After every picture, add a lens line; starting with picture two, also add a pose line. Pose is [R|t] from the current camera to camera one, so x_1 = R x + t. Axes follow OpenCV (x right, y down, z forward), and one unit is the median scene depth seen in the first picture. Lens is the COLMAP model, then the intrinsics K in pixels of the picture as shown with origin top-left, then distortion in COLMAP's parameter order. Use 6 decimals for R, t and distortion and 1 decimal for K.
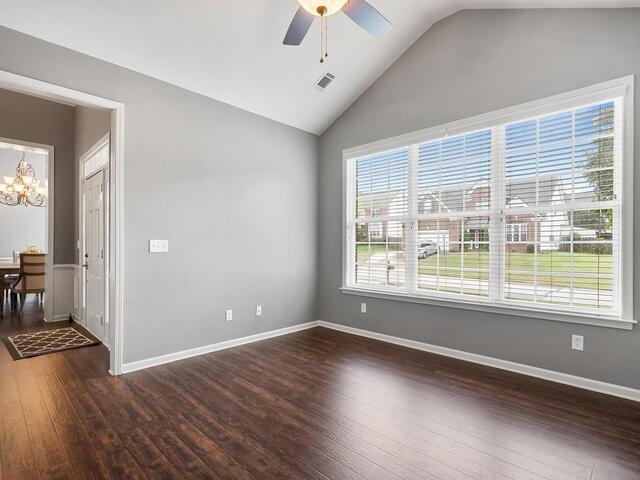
lens RADIAL K [[325.6, 0, 321.5], [0, 325.6, 242.2], [0, 0, 1]] dist [-0.009158, -0.000128]
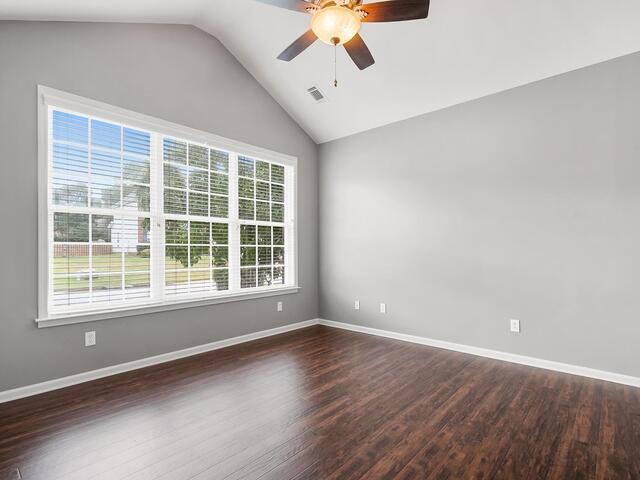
lens RADIAL K [[325.6, 0, 321.6], [0, 325.6, 244.5], [0, 0, 1]] dist [-0.009158, -0.000128]
pose [[-0.032419, 0.010712, 0.999417, -0.843842], [-0.015728, 0.999813, -0.011226, 0.007524], [-0.999351, -0.016083, -0.032245, 0.806605]]
